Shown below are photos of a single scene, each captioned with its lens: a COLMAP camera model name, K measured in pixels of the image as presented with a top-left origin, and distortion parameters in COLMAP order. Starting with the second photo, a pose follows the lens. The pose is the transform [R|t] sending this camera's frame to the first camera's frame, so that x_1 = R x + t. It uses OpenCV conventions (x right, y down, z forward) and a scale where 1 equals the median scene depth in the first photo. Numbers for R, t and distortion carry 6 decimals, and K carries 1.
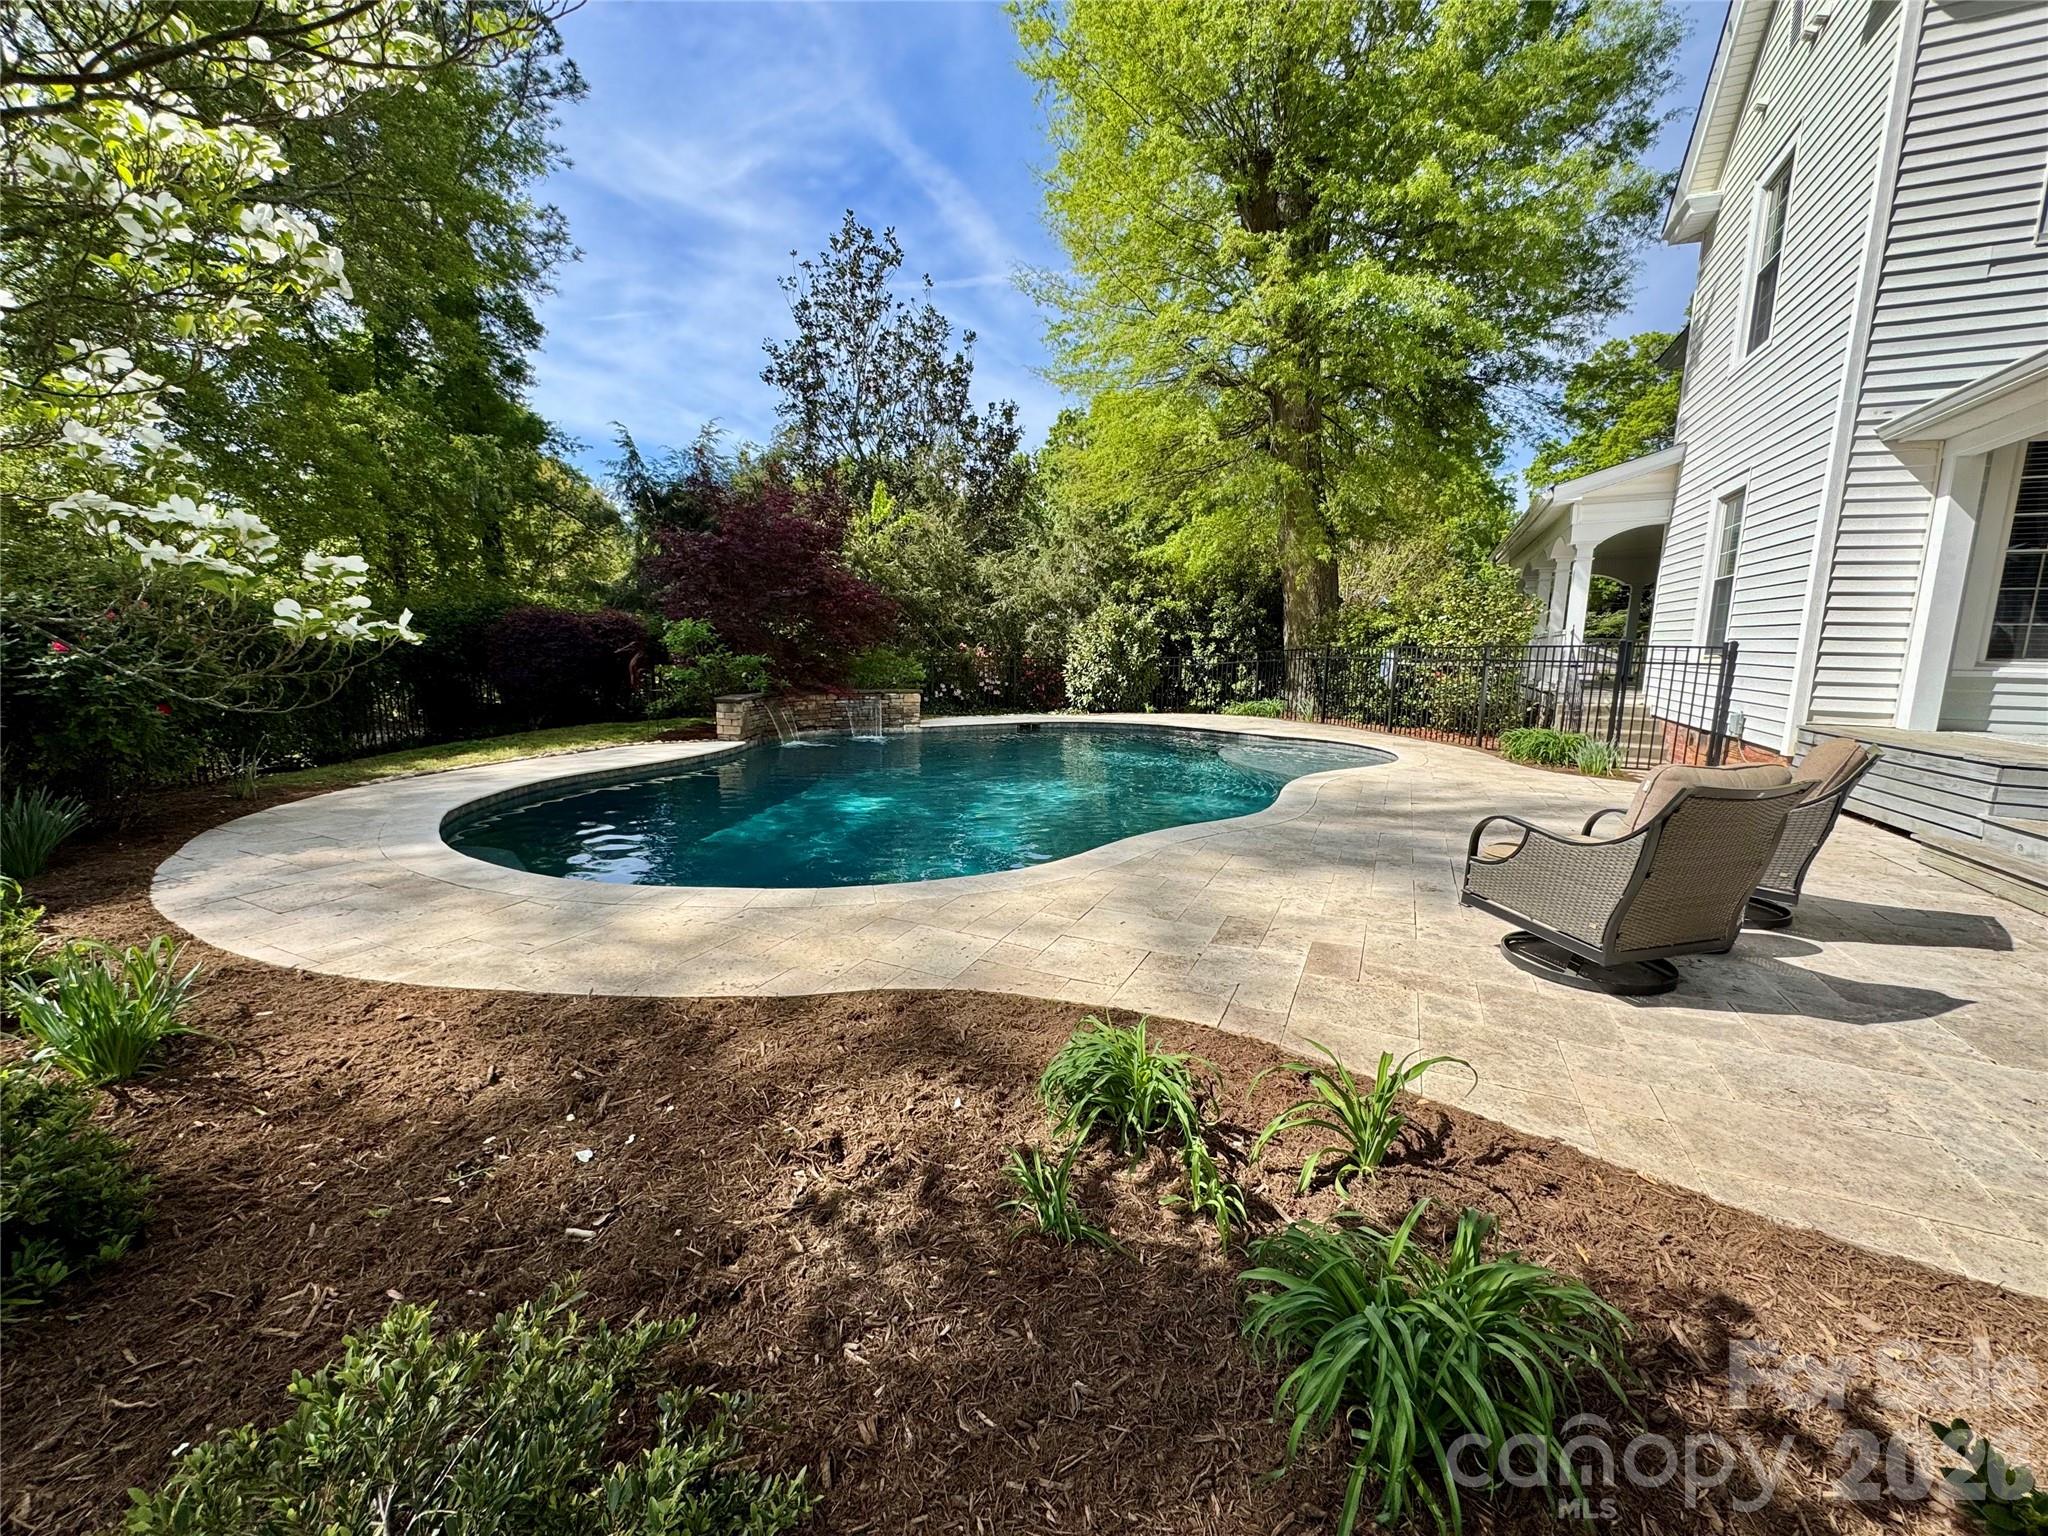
lens RADIAL K [[808.8, 0, 1024.0], [0, 808.8, 768.0], [0, 0, 1]] dist [0.000071, 0.000031]
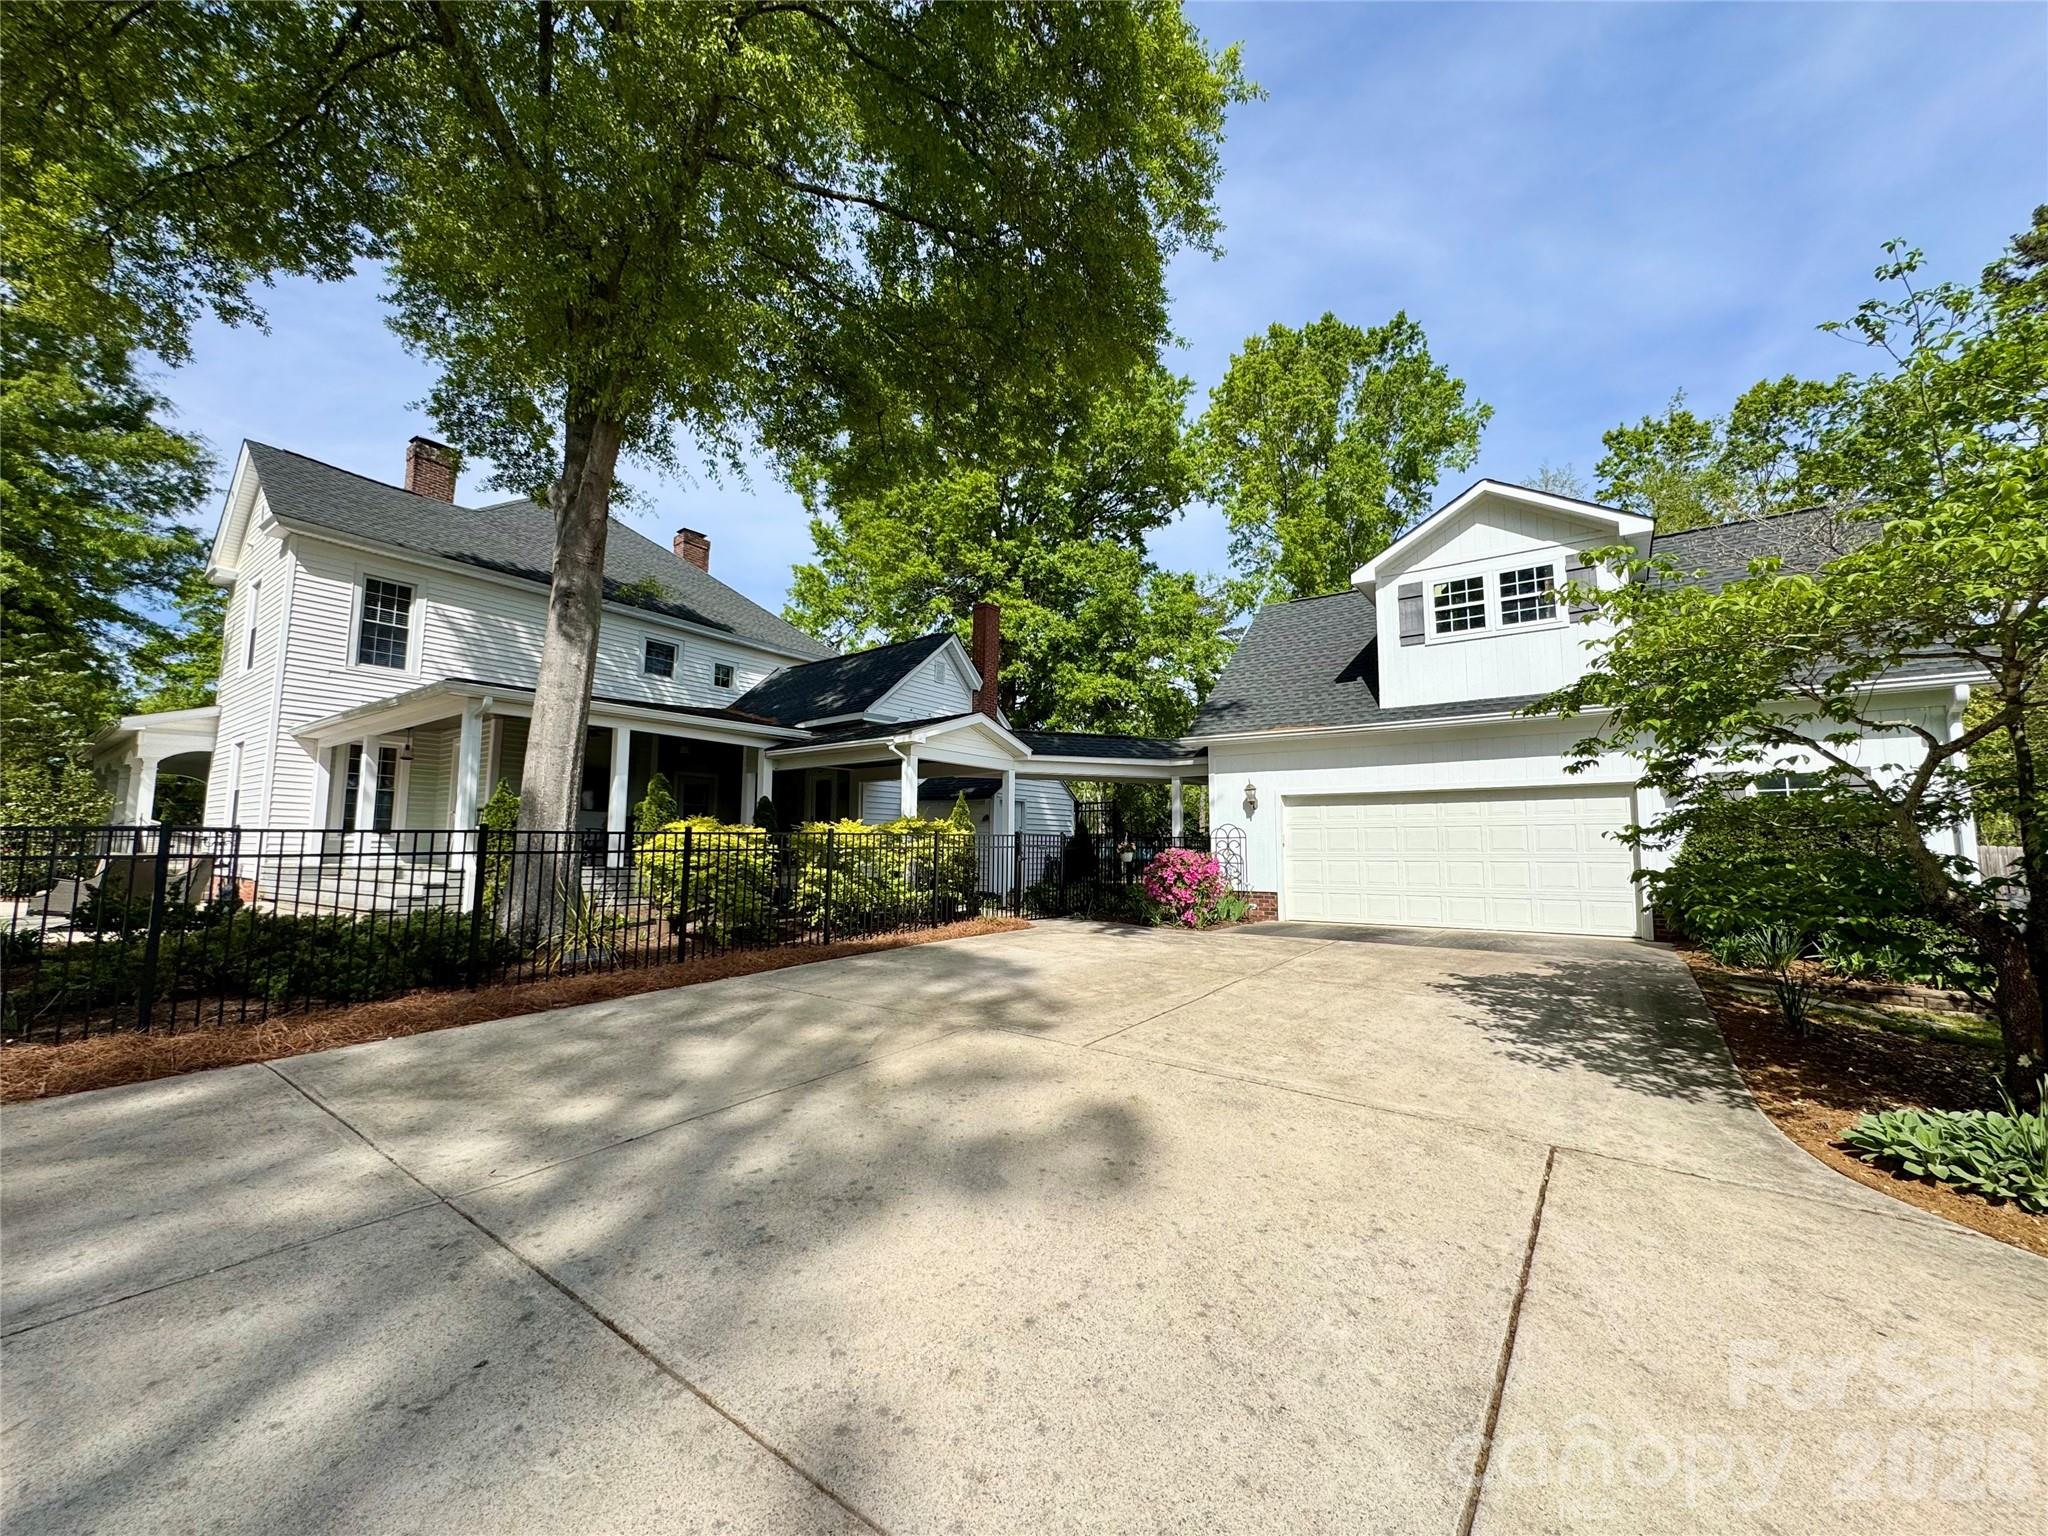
lens RADIAL K [[808.8, 0, 1024.0], [0, 808.8, 768.0], [0, 0, 1]] dist [0.000071, 0.000031]
pose [[0.200302, 0.082398, 0.976263, -0.443275], [0.147653, 0.982537, -0.113221, 0.147749], [-0.968544, 0.166827, 0.184638, -0.849349]]
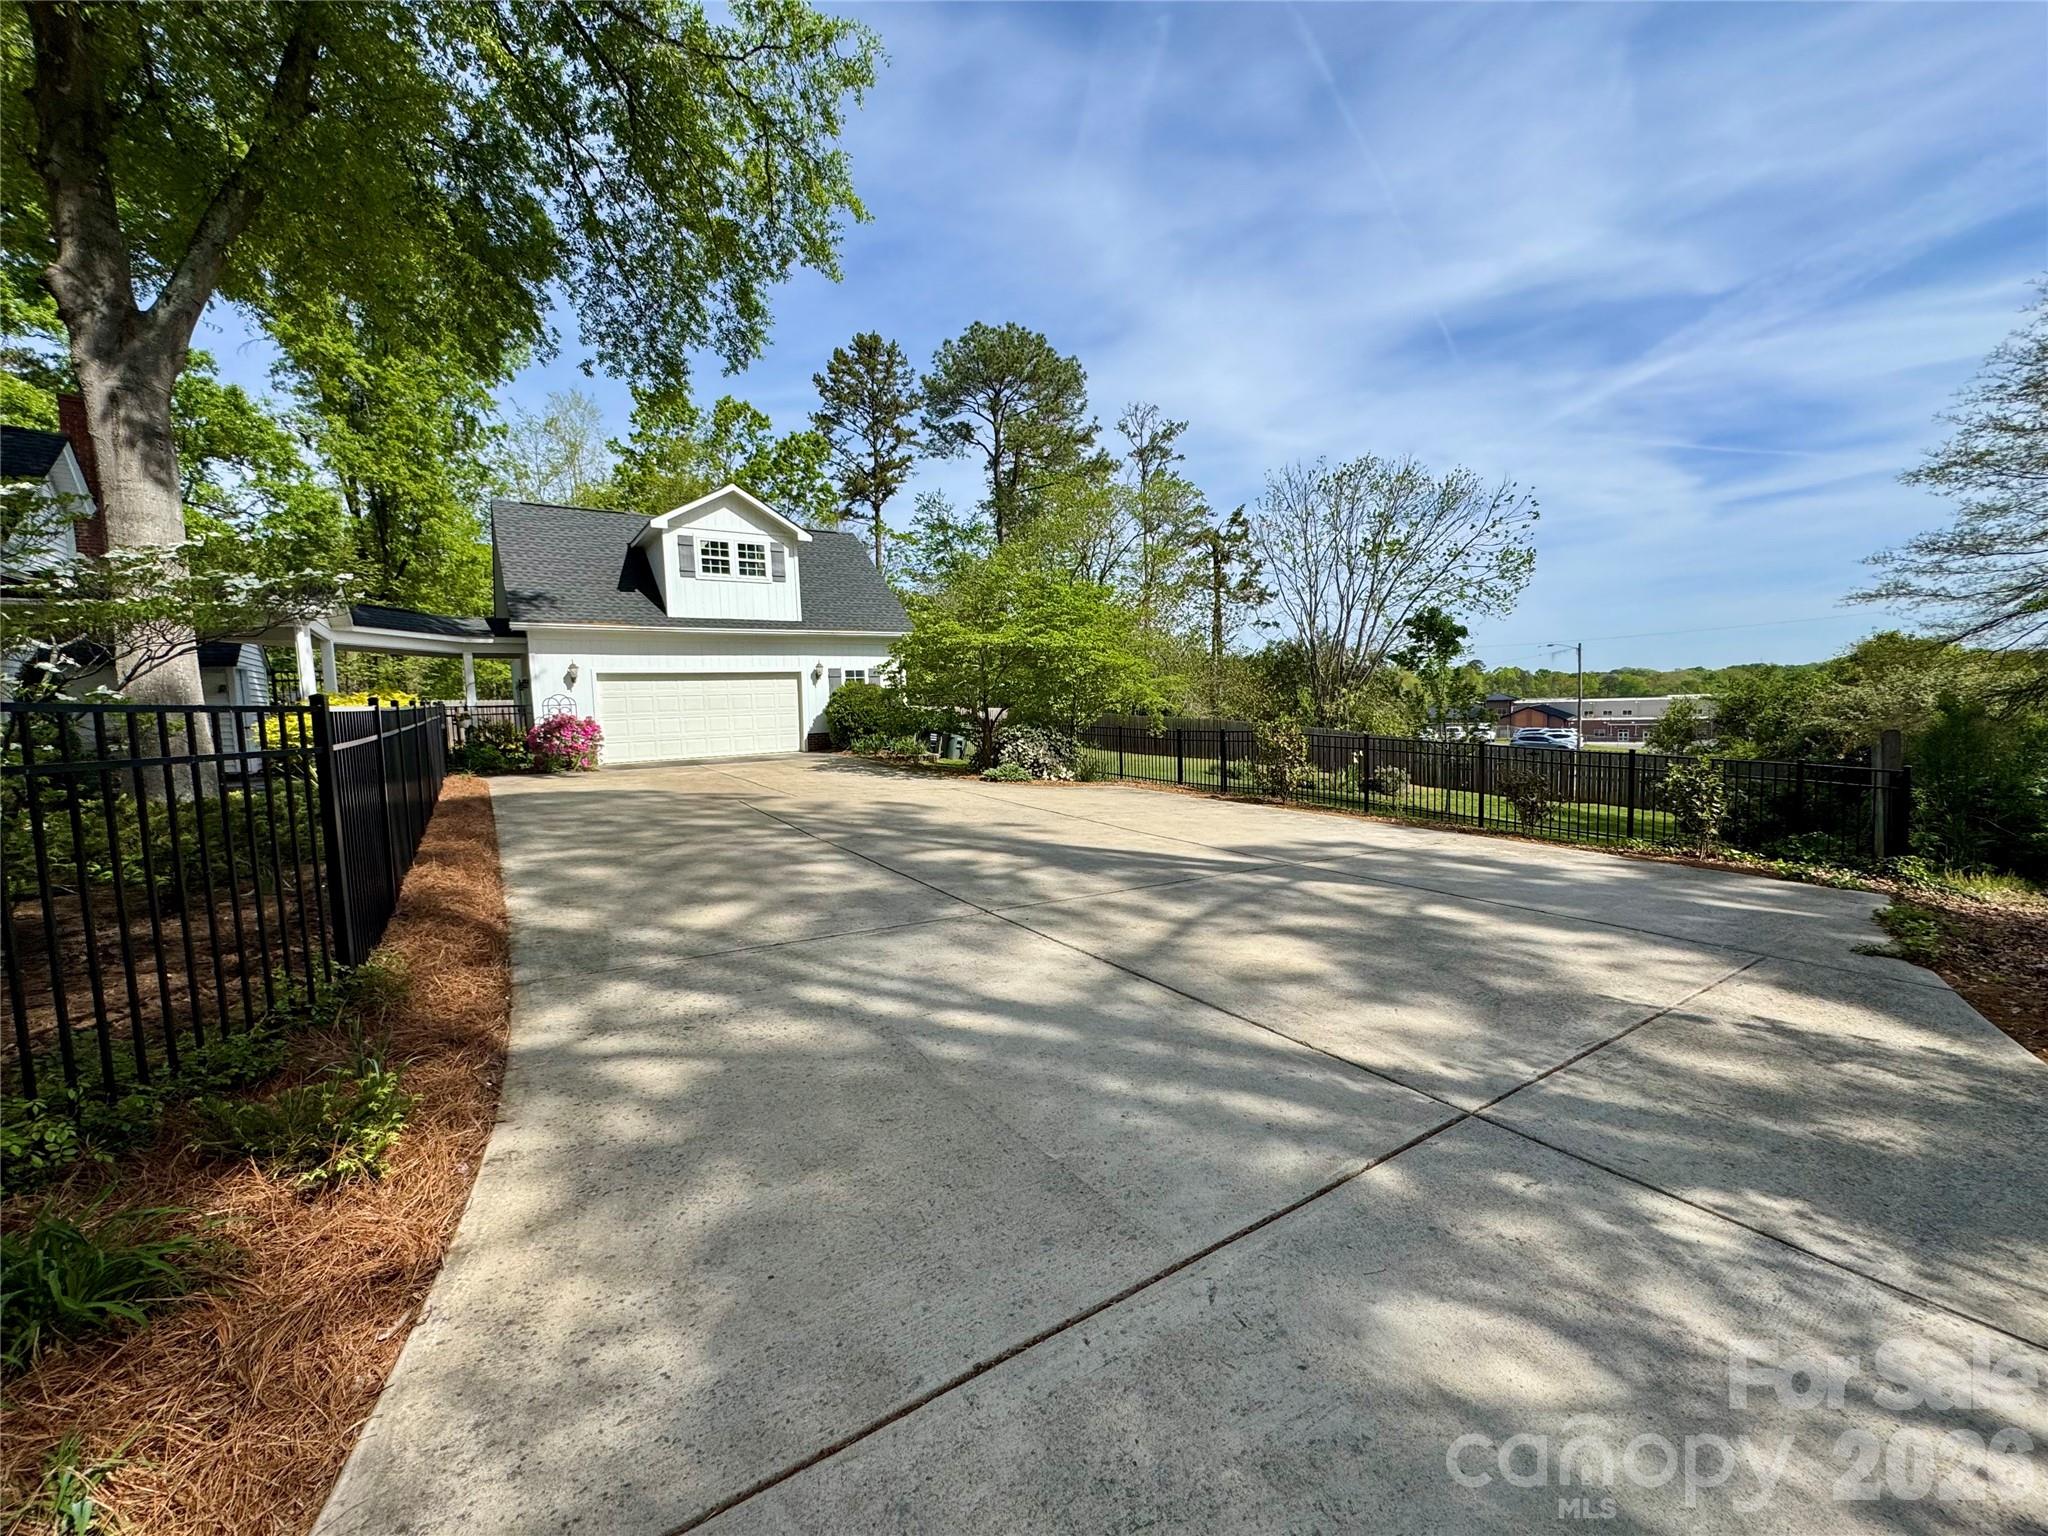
lens RADIAL K [[808.8, 0, 1024.0], [0, 808.8, 768.0], [0, 0, 1]] dist [0.000071, 0.000031]
pose [[-0.851359, -0.029637, 0.523745, -0.807667], [0.098141, 0.971777, 0.214519, 0.021861], [-0.515321, 0.234033, -0.824422, 0.009147]]
